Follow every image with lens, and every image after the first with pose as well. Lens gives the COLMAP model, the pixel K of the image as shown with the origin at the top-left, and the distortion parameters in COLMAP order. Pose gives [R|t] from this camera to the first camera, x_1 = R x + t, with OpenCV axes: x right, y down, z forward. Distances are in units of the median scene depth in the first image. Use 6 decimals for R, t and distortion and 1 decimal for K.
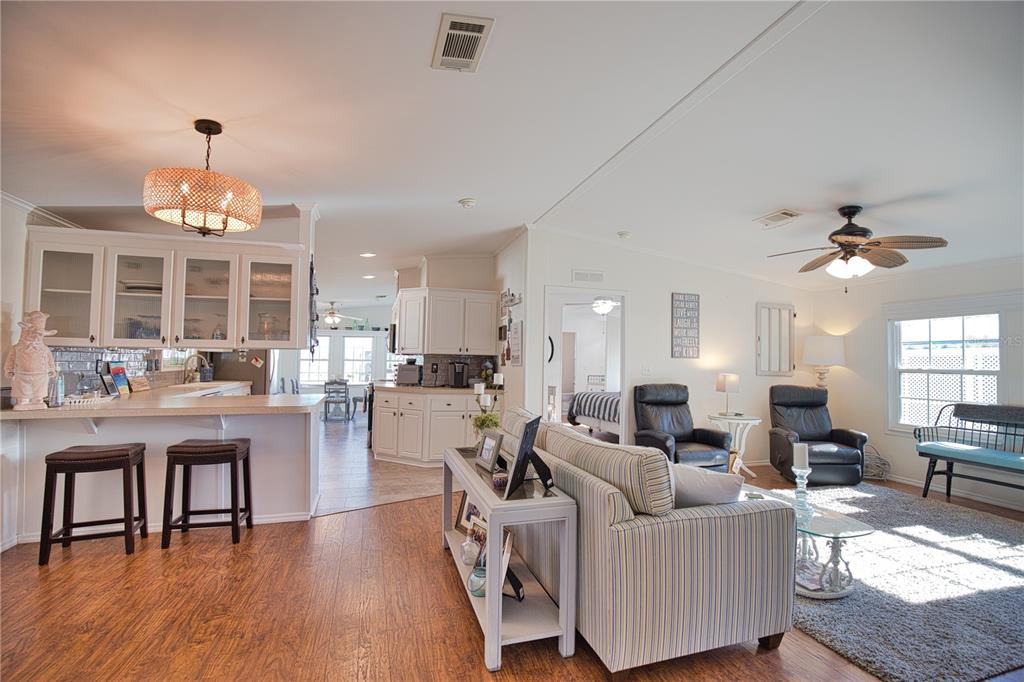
lens RADIAL K [[467.6, 0, 516.2], [0, 467.6, 347.2], [0, 0, 1]] dist [-0.034715, 0.007232]
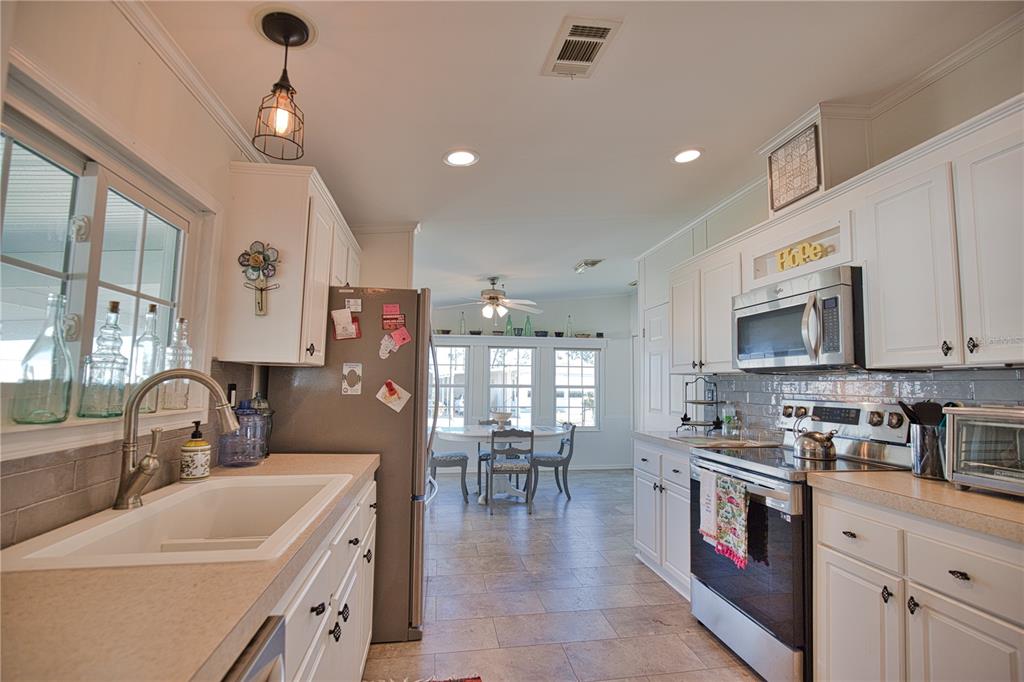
lens RADIAL K [[467.6, 0, 516.4], [0, 467.6, 345.0], [0, 0, 1]] dist [-0.034715, 0.007232]
pose [[0.990909, -0.011802, -0.134018, -0.827036], [0.004422, 0.998464, -0.055231, 0.028184], [0.134464, 0.054137, 0.989439, 1.315457]]
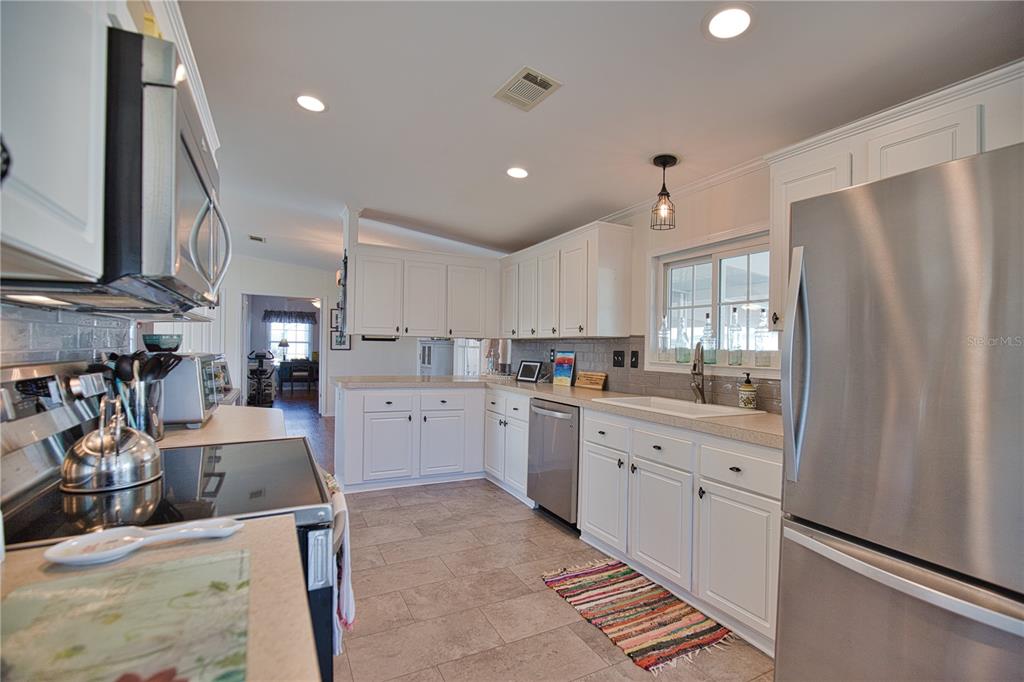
lens RADIAL K [[467.6, 0, 518.9], [0, 467.6, 348.3], [0, 0, 1]] dist [-0.034715, 0.007232]
pose [[-0.982149, -0.027609, -0.186067, -0.709838], [-0.023001, 0.999374, -0.026879, 0.063920], [0.186693, -0.022120, -0.982169, 2.356860]]
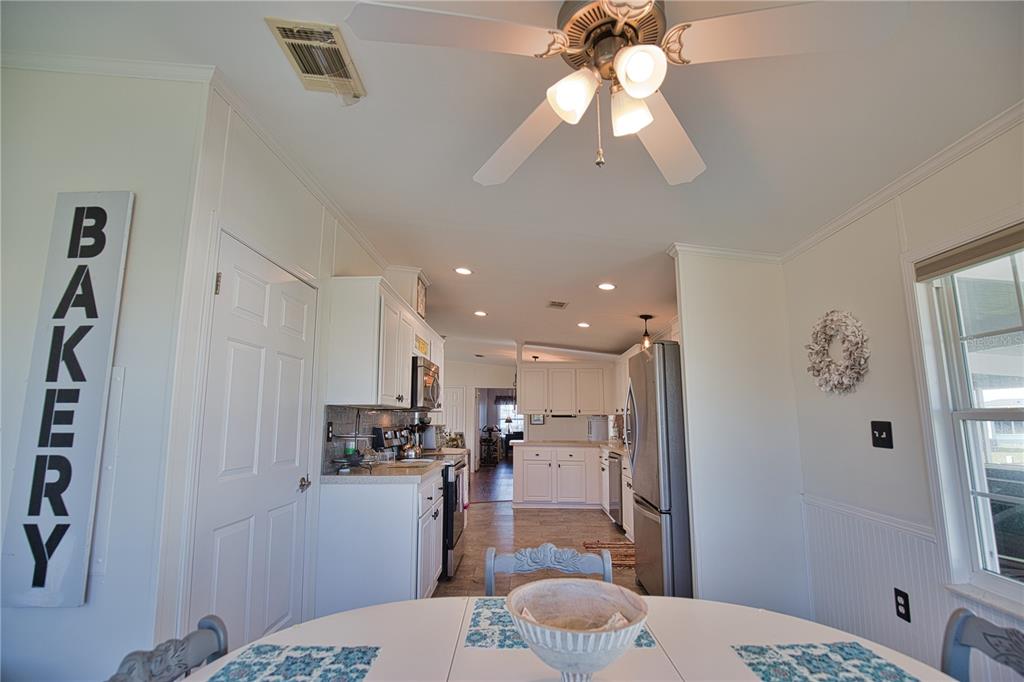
lens RADIAL K [[467.6, 0, 520.1], [0, 467.6, 347.0], [0, 0, 1]] dist [-0.034715, 0.007232]
pose [[-0.955012, 0.033791, 0.294635, -1.123689], [-0.019880, 0.983959, -0.177284, 0.078527], [-0.295900, -0.175166, -0.939021, 3.077352]]
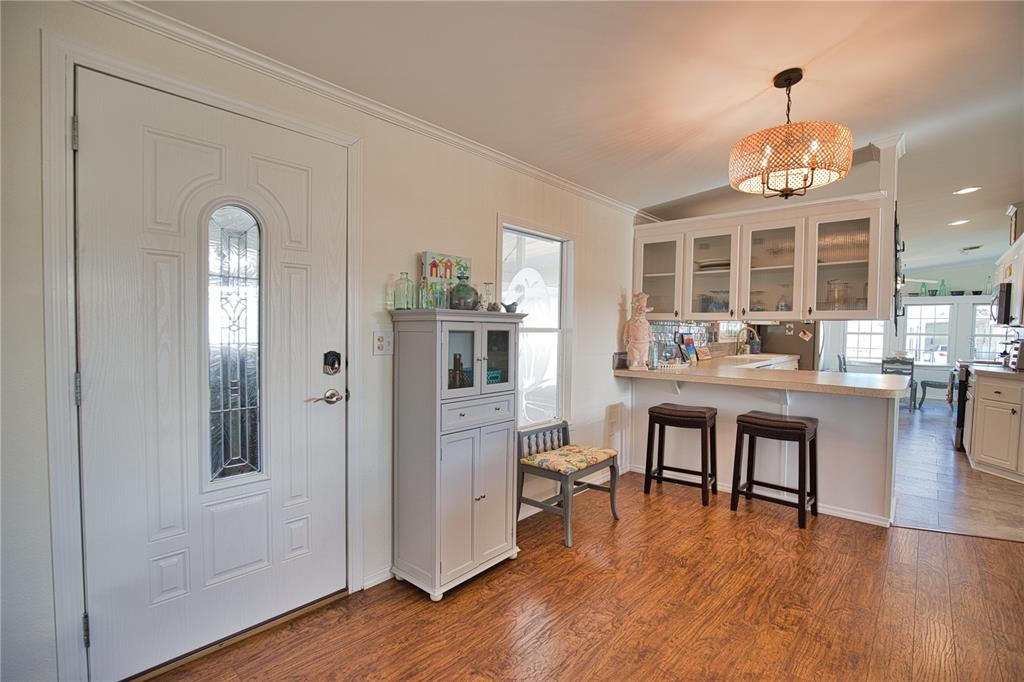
lens RADIAL K [[467.6, 0, 518.2], [0, 467.6, 344.1], [0, 0, 1]] dist [-0.034715, 0.007232]
pose [[0.512817, 0.027679, -0.858052, -0.101010], [0.016294, 0.998986, 0.041963, 0.002623], [0.858343, -0.035500, 0.511846, 0.032711]]
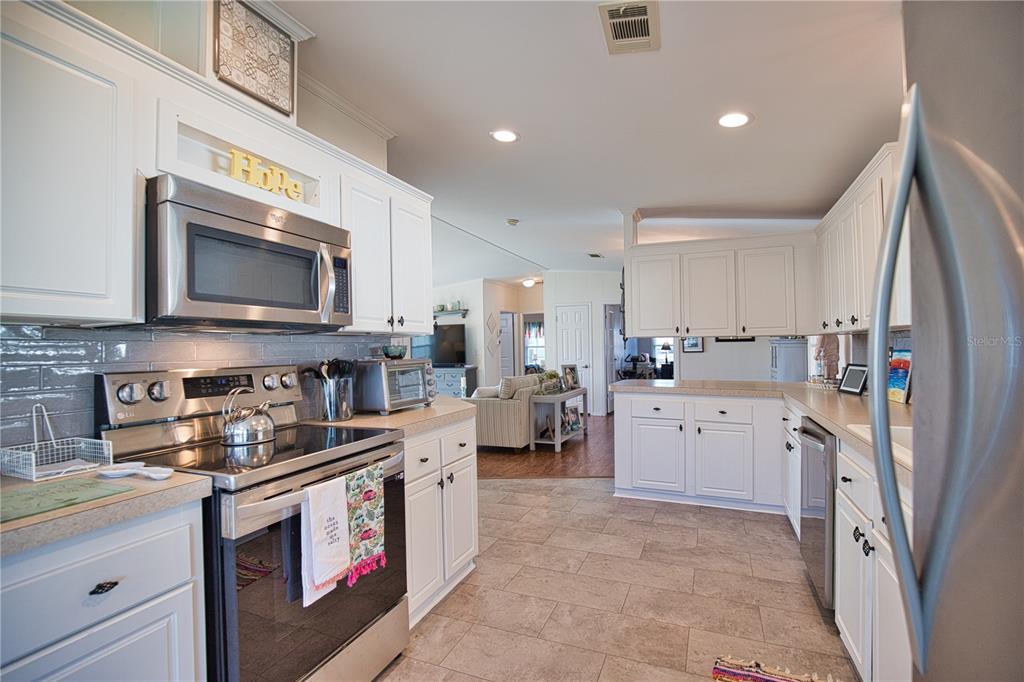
lens RADIAL K [[467.6, 0, 517.3], [0, 467.6, 344.5], [0, 0, 1]] dist [-0.034715, 0.007232]
pose [[-0.773087, 0.002569, 0.634294, -1.038546], [-0.014877, 0.999643, -0.022182, 0.054421], [-0.634125, -0.026585, -0.772773, 2.209916]]
